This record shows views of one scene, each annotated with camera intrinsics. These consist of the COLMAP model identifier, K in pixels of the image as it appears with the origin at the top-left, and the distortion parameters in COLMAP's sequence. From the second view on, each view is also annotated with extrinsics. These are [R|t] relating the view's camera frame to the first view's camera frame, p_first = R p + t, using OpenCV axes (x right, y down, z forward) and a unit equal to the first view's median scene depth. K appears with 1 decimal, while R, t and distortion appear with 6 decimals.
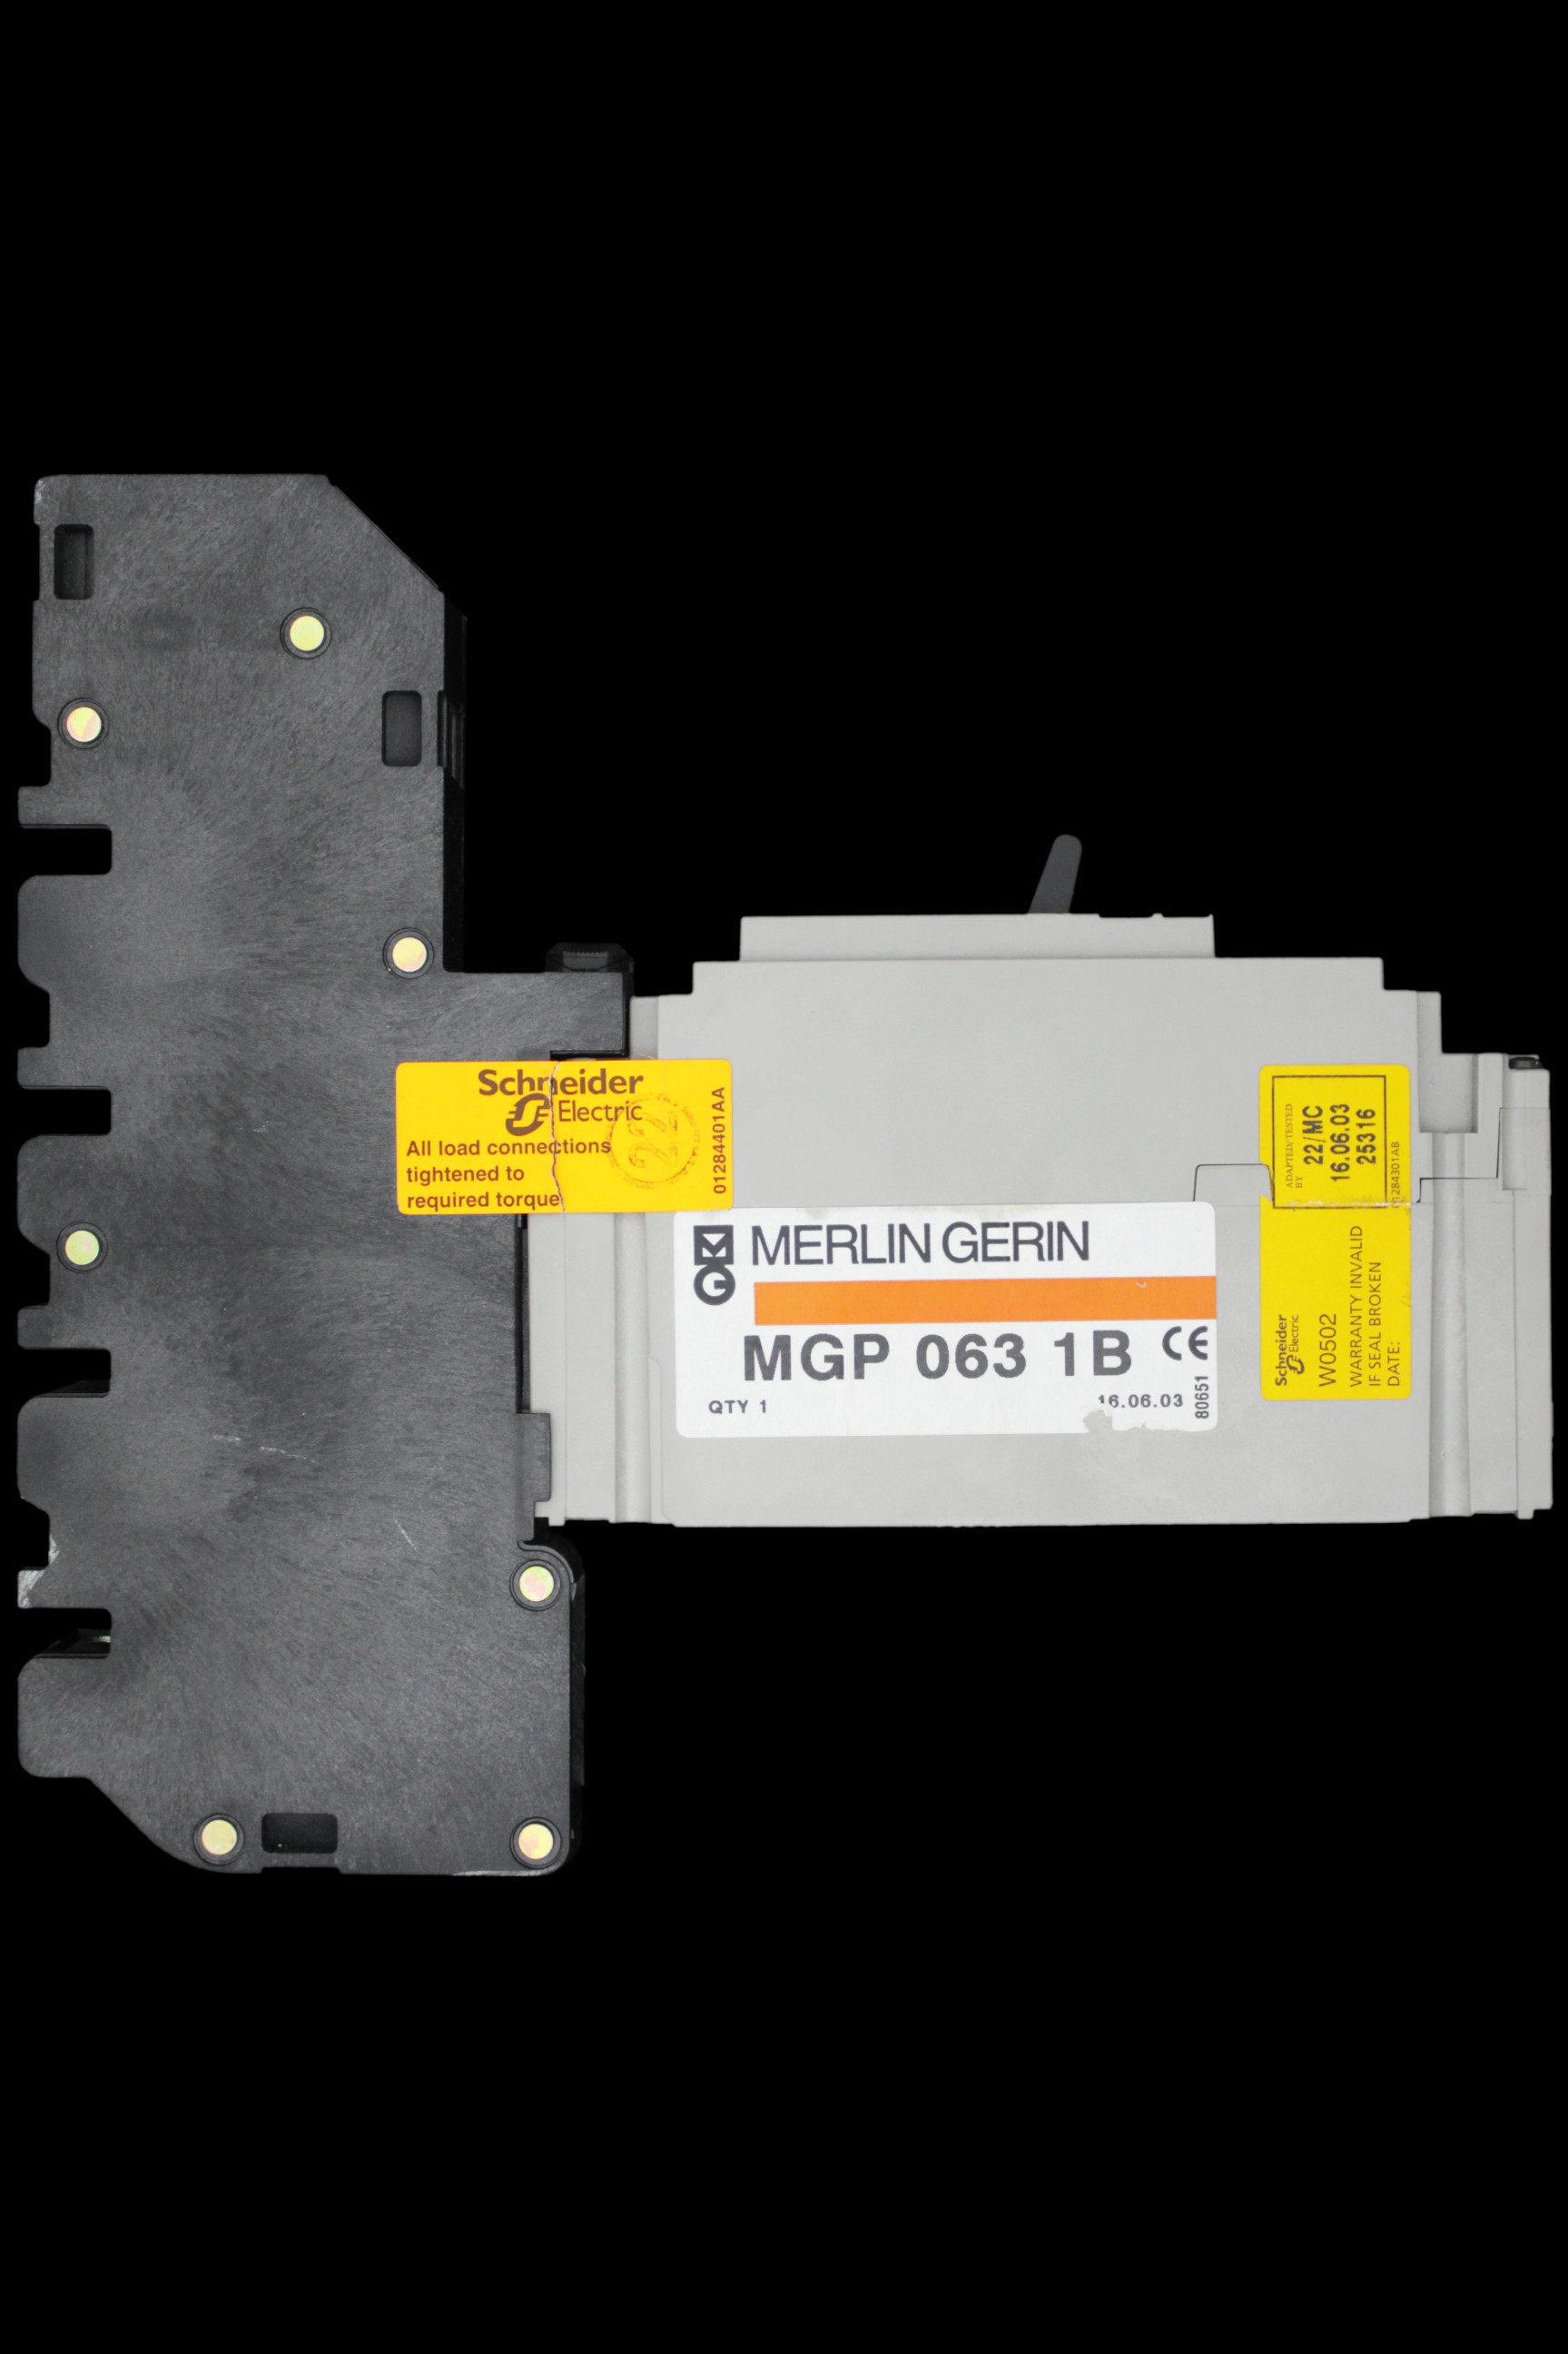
lens RADIAL K [[2001.2, 0, 784.0], [0, 2001.2, 1177.0], [0, 0, 1]] dist [-0.001017, 0.000031]
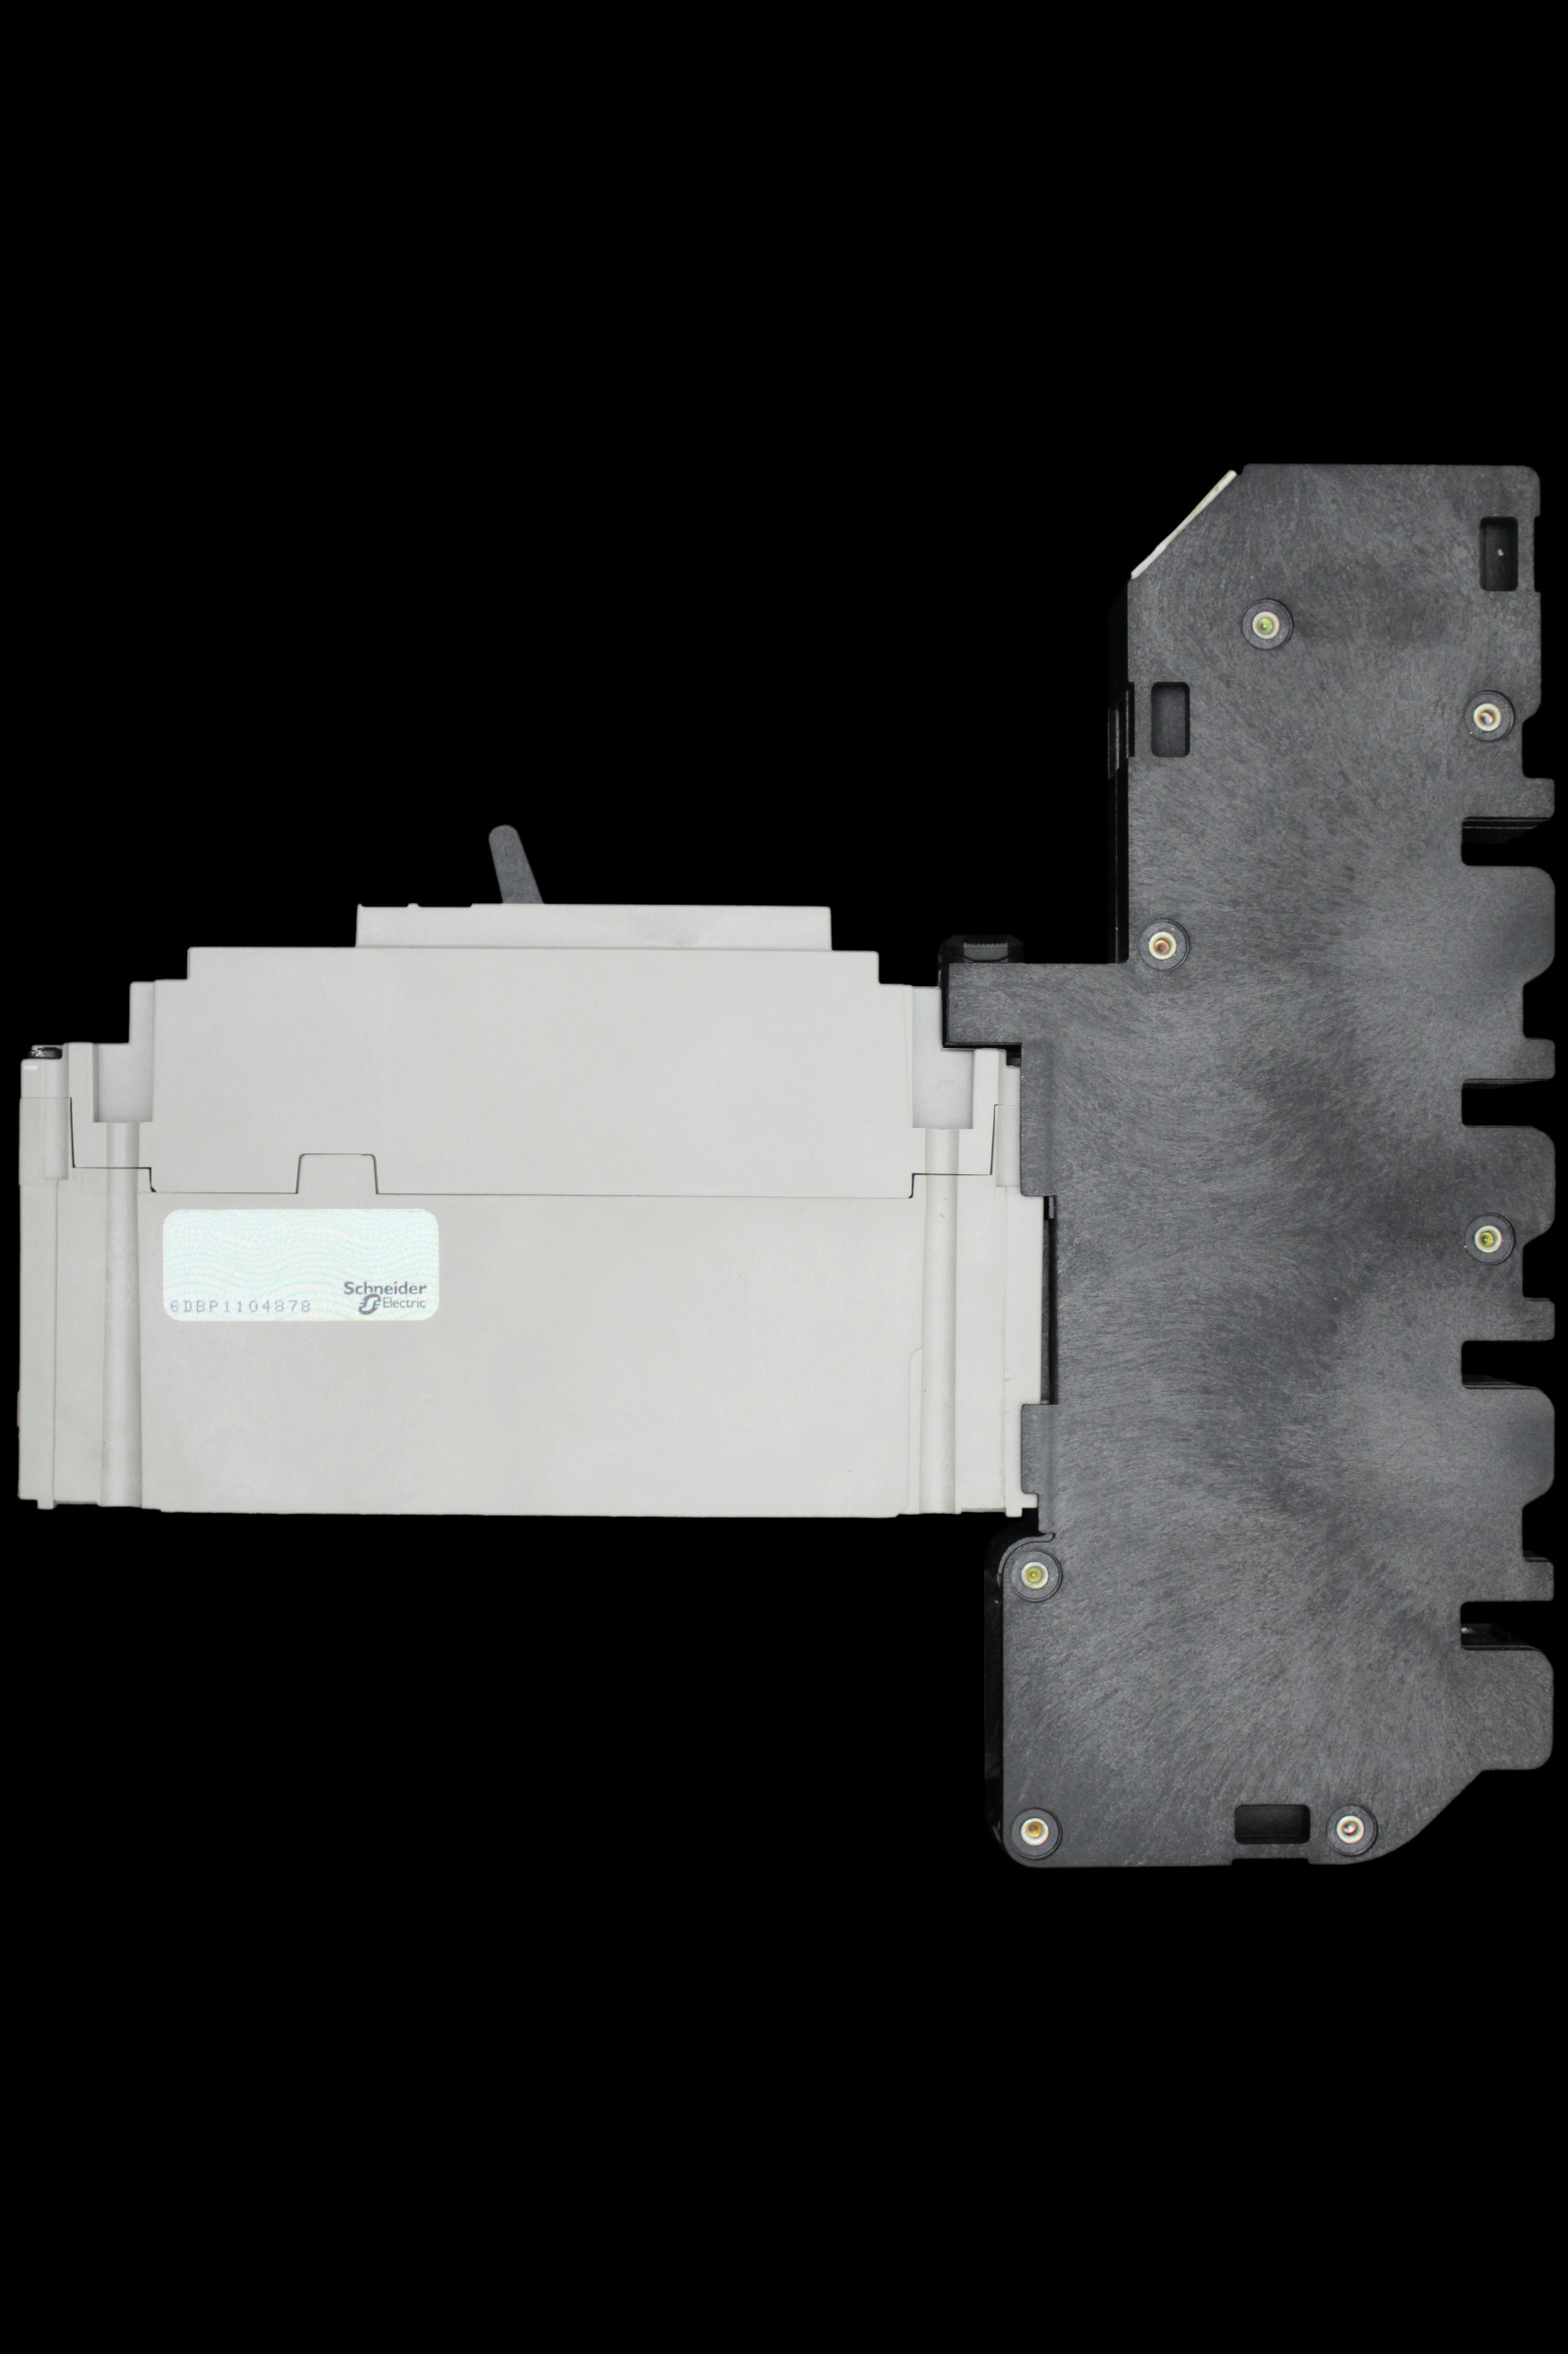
lens RADIAL K [[2001.2, 0, 784.0], [0, 2001.2, 1177.0], [0, 0, 1]] dist [-0.001017, 0.000031]
pose [[0.999883, 0.014091, -0.006018, 0.259745], [-0.014063, 0.999890, 0.004767, -0.001646], [0.006084, -0.004682, 0.999971, 0.002146]]
